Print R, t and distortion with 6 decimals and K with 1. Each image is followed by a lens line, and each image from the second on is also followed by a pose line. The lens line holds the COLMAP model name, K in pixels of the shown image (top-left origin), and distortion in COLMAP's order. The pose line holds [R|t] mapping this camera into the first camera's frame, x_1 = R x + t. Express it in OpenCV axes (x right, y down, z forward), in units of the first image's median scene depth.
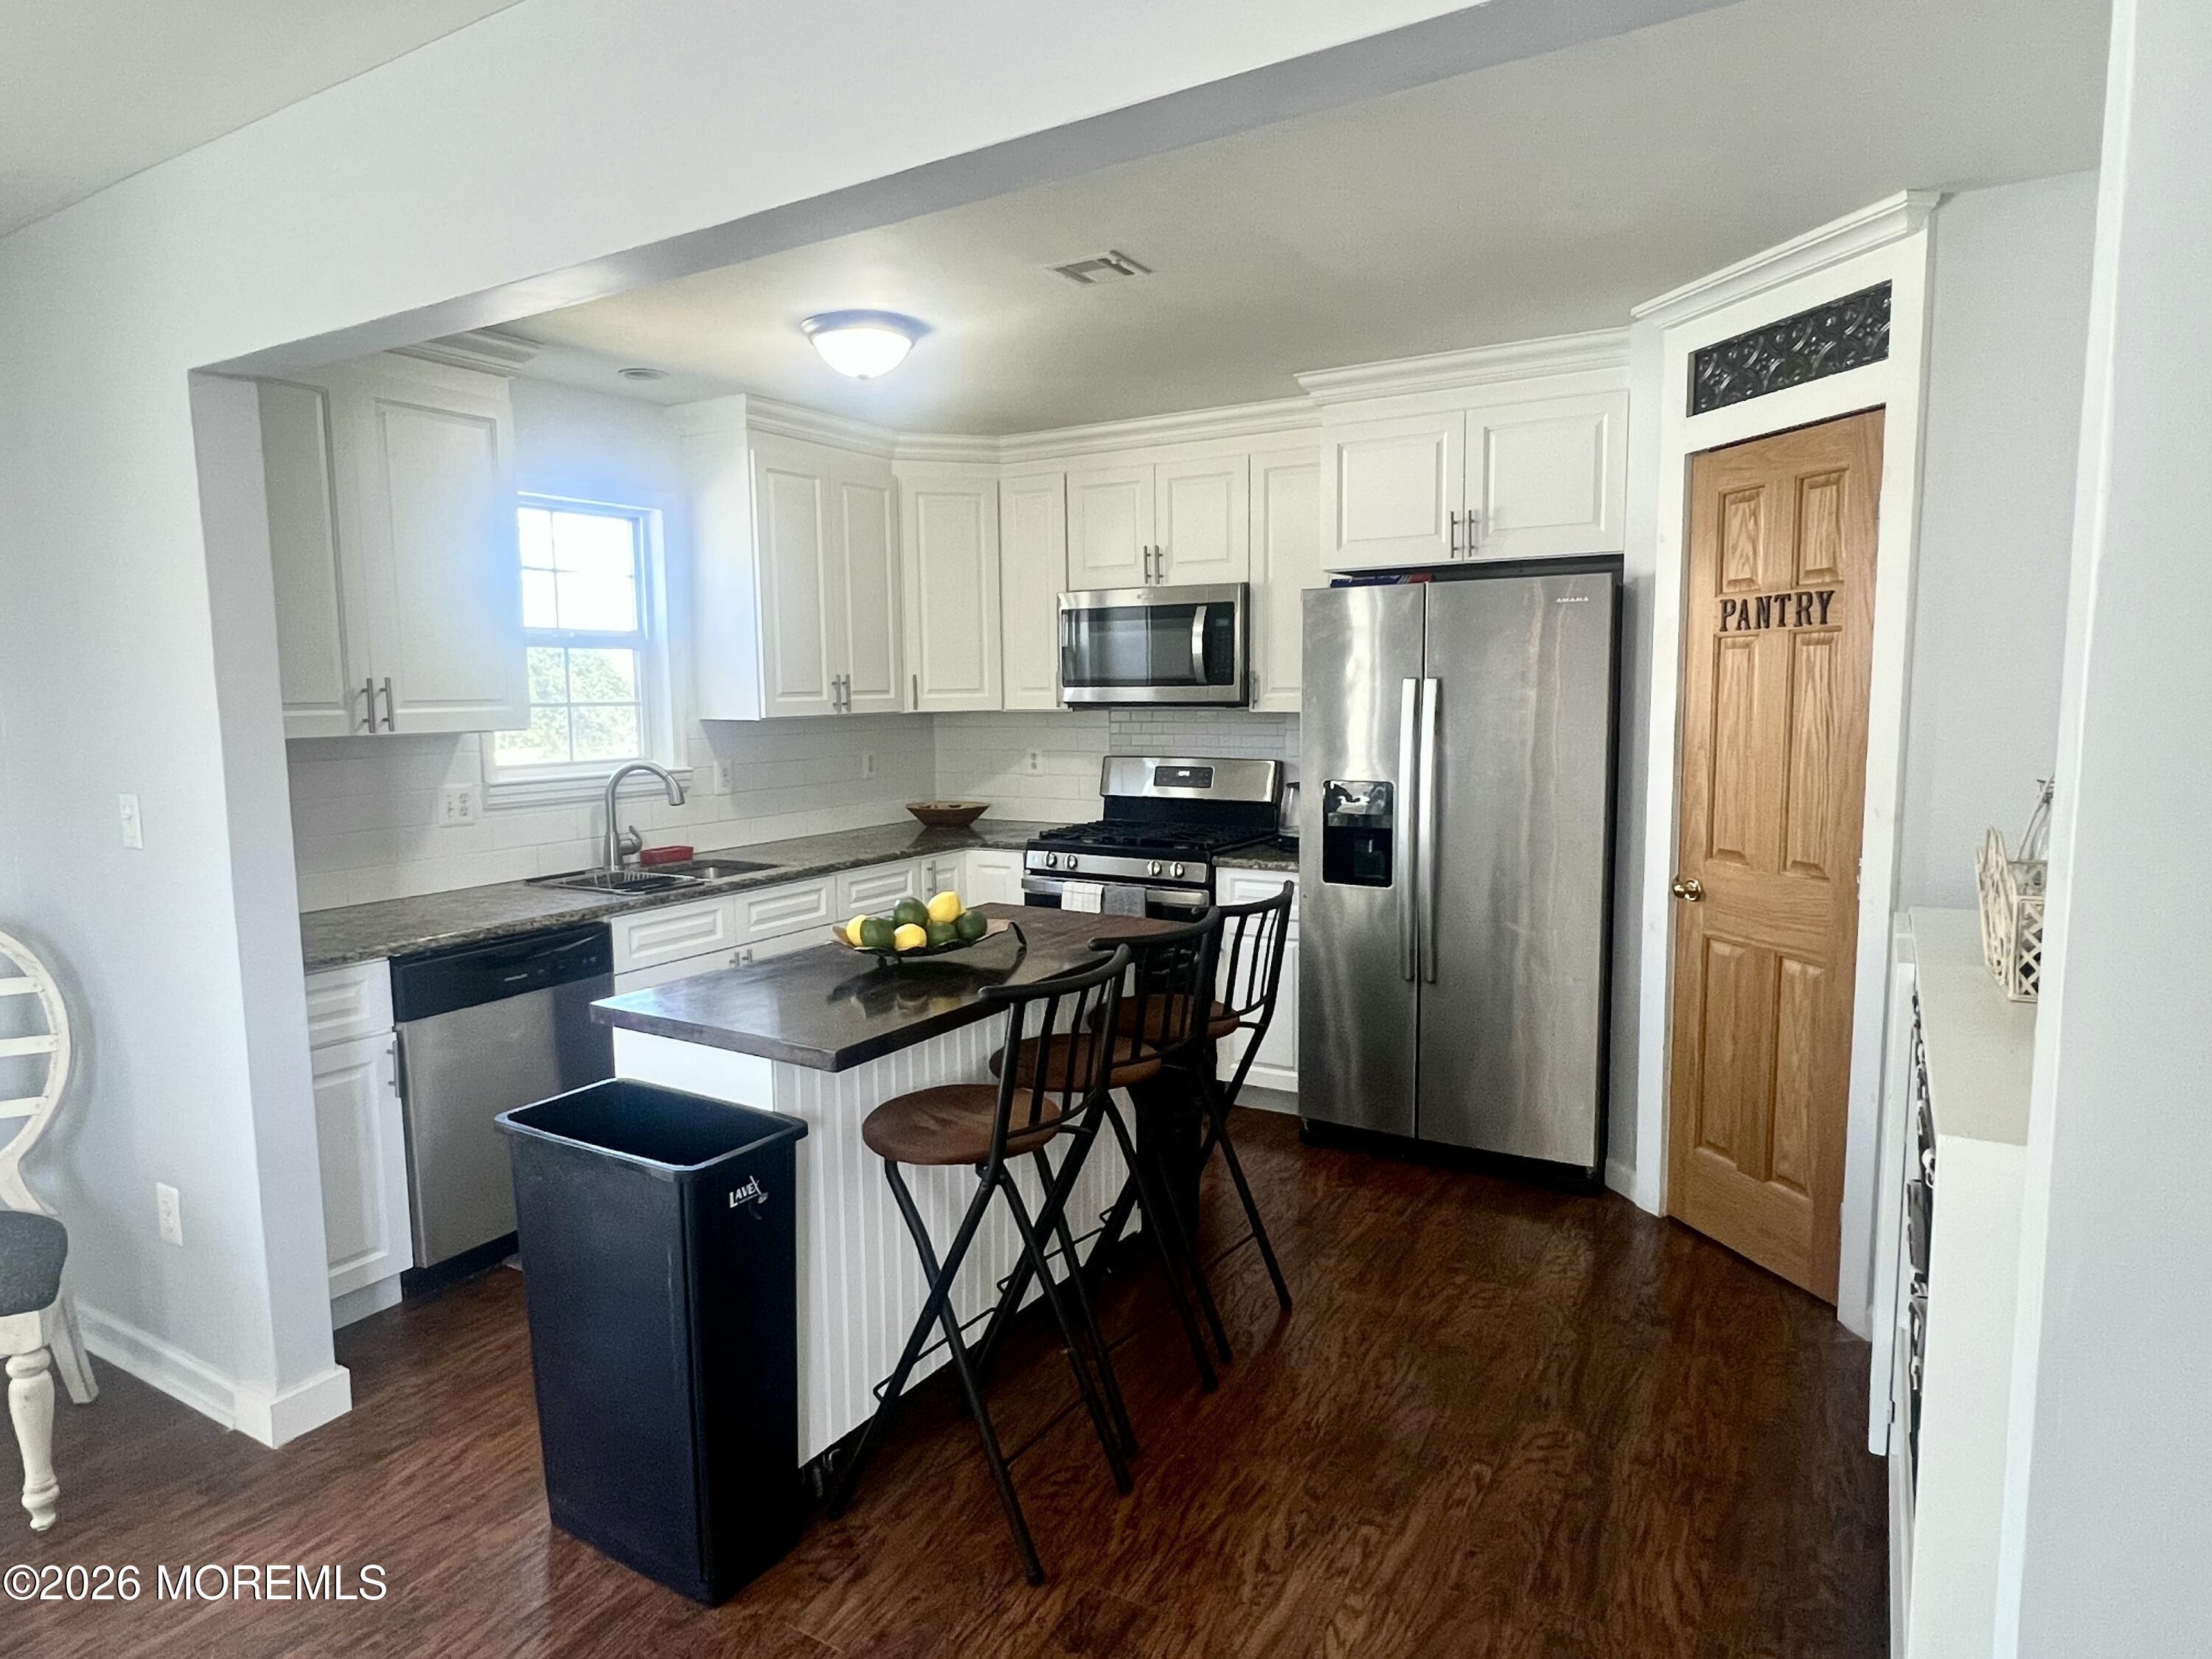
lens RADIAL K [[1290.0, 0, 1090.6], [0, 1290.0, 827.9], [0, 0, 1]] dist [0.019083, -0.002433]
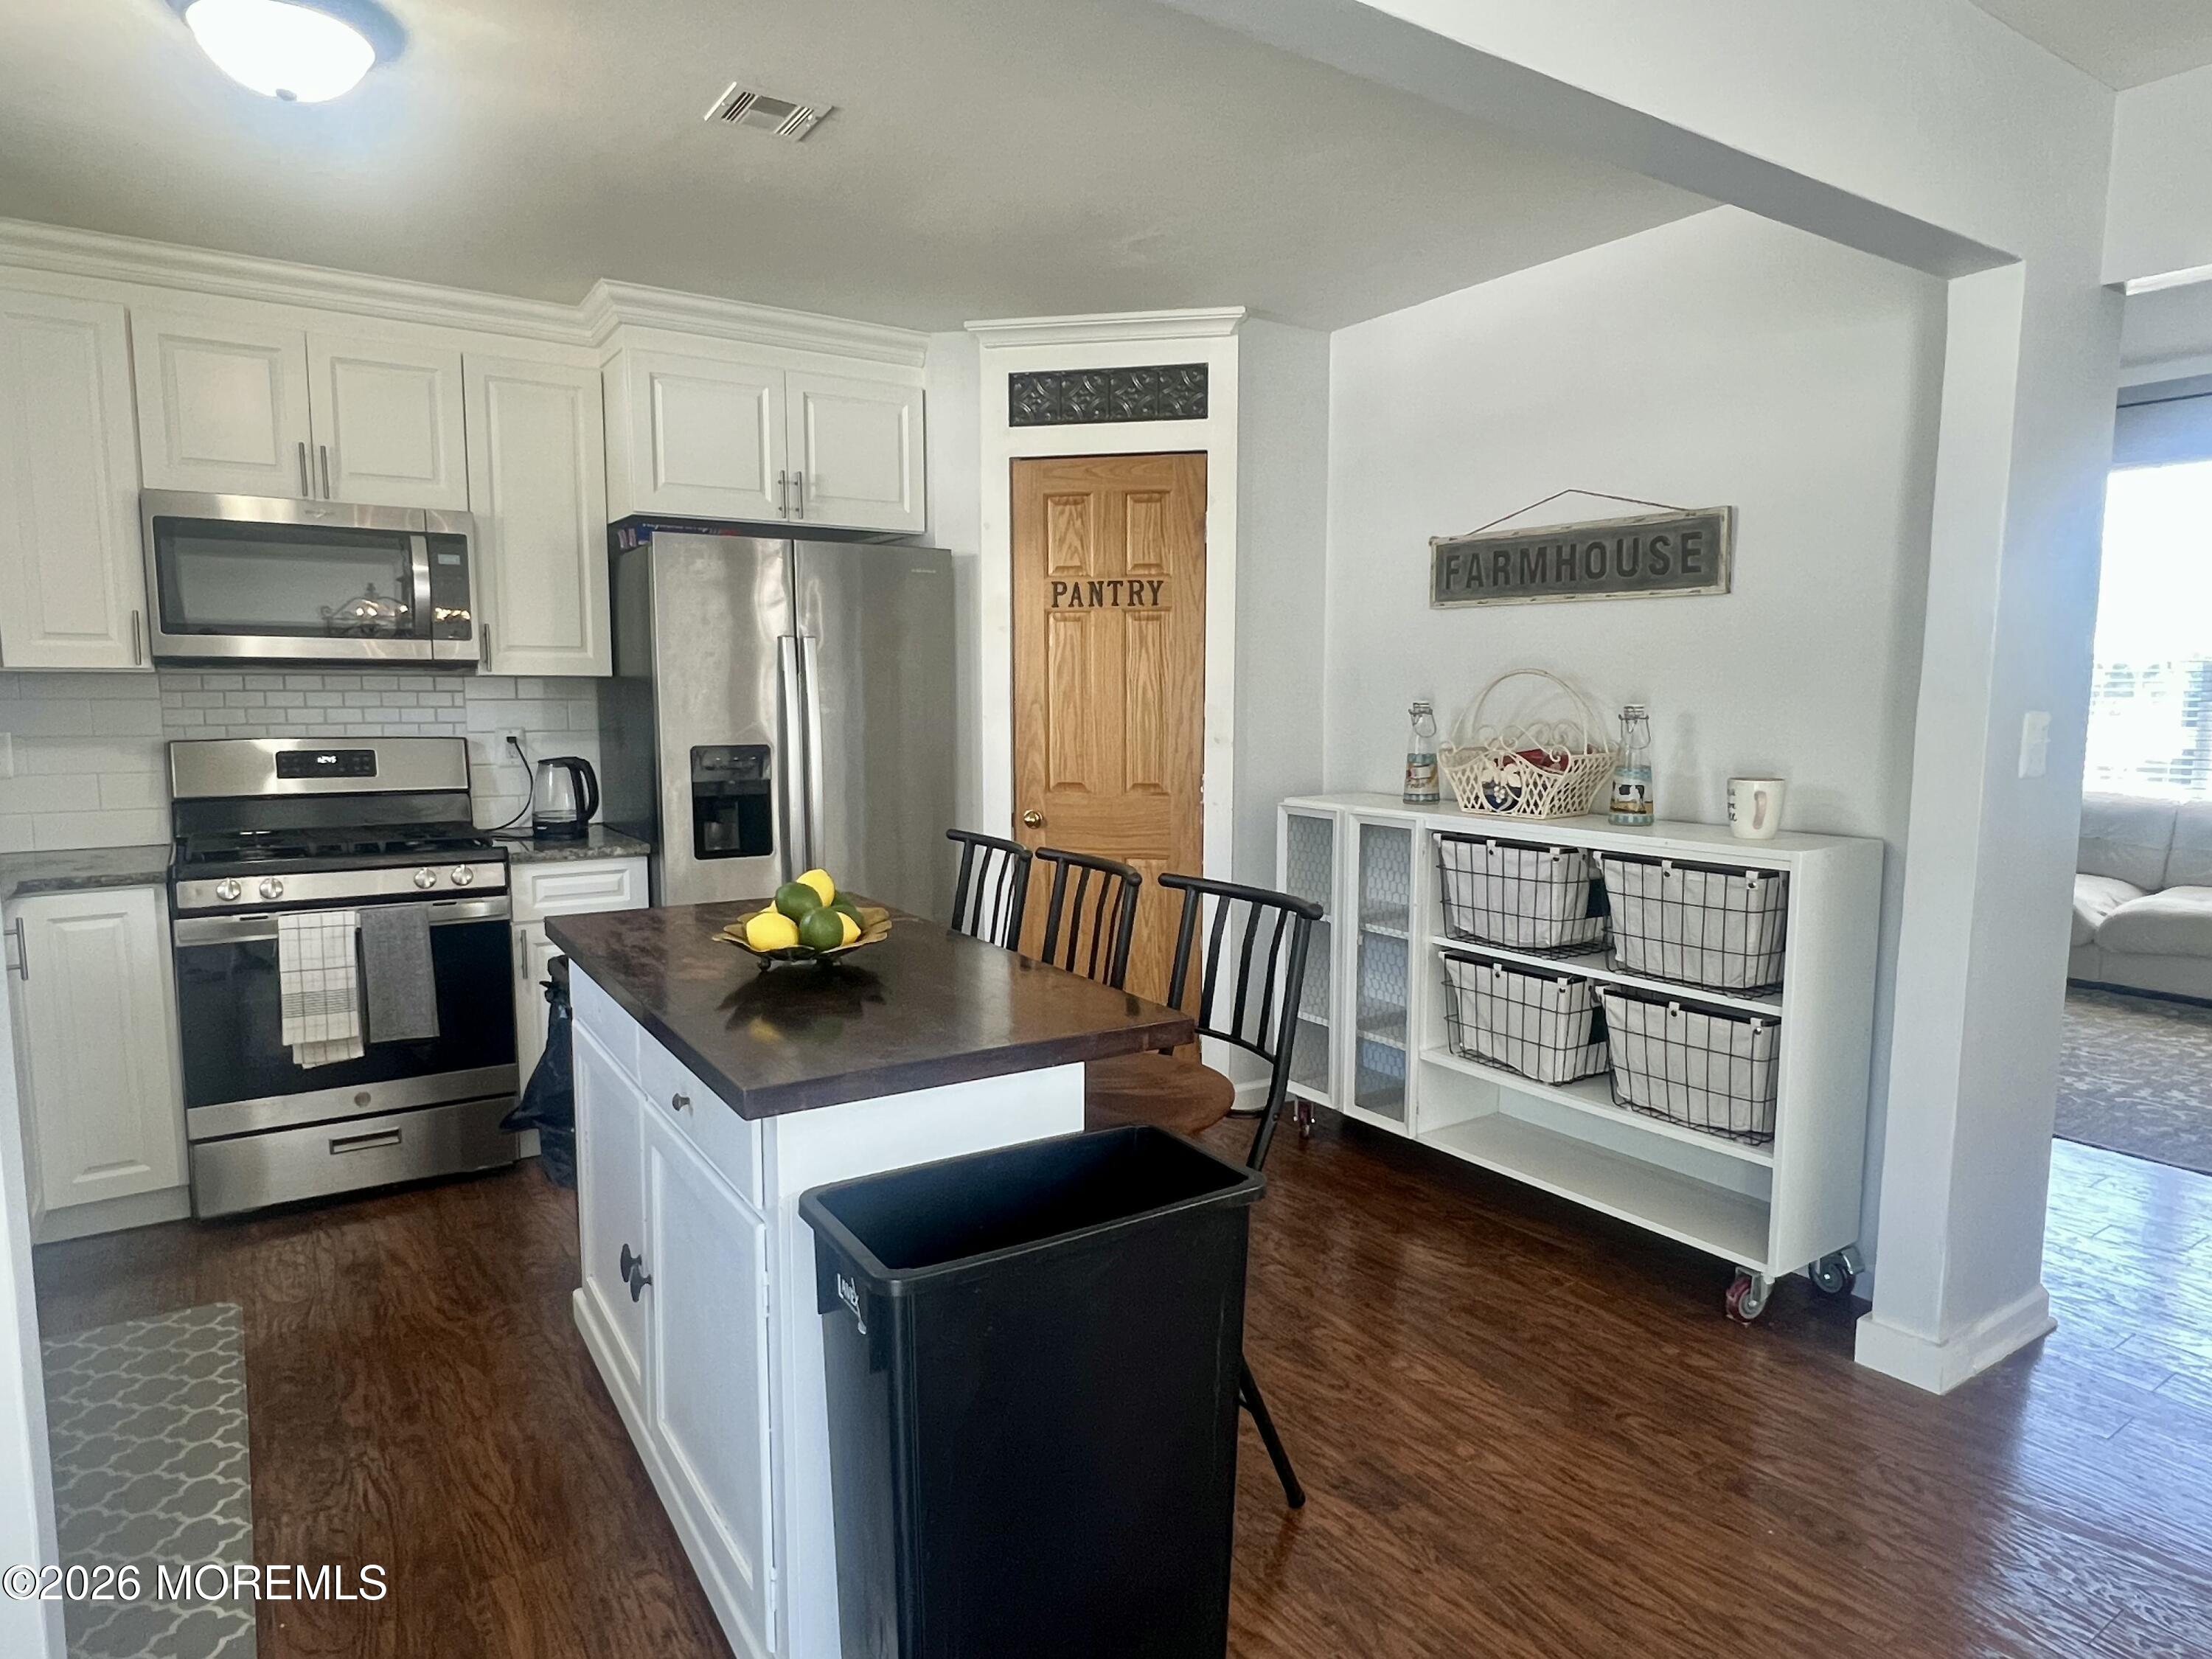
lens RADIAL K [[1290.0, 0, 1090.1], [0, 1290.0, 827.9], [0, 0, 1]] dist [0.019083, -0.002433]
pose [[0.445674, -0.085605, 0.891093, -0.619606], [0.092522, 0.994491, 0.049264, 0.000962], [-0.890401, 0.060490, 0.451139, 0.425925]]
